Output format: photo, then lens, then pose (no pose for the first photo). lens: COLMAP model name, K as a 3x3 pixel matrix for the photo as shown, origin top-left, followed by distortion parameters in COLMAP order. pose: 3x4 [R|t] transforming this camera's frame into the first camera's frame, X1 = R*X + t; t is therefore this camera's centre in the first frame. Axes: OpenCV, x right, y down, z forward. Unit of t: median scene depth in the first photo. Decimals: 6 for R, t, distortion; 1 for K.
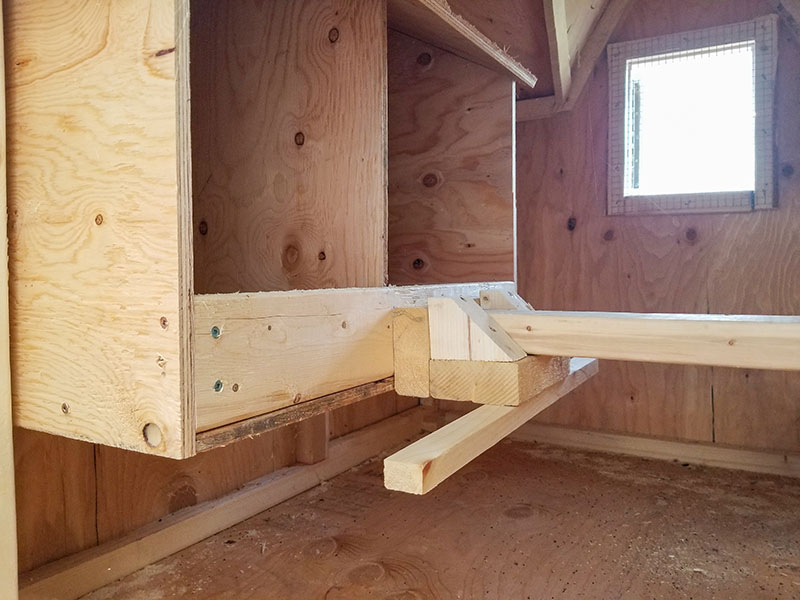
lens RADIAL K [[630.1, 0, 400.9], [0, 630.1, 285.2], [0, 0, 1]] dist [0.061929, -0.102917]
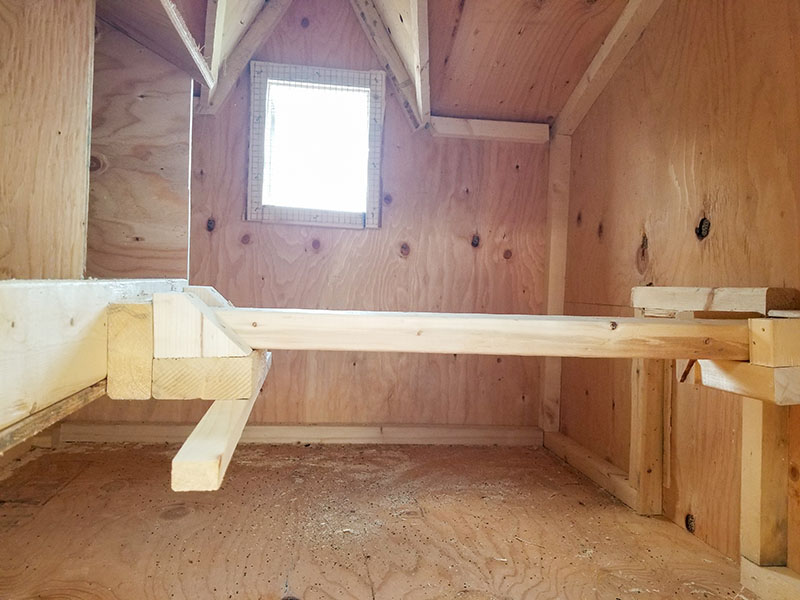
lens RADIAL K [[619.1, 0, 398.6], [0, 619.1, 281.8], [0, 0, 1]] dist [0.063179, -0.100231]
pose [[0.792104, 0.036116, 0.609317, -0.137489], [-0.032056, 0.999332, -0.017561, 0.004354], [-0.609544, -0.005622, 0.792732, 0.019796]]
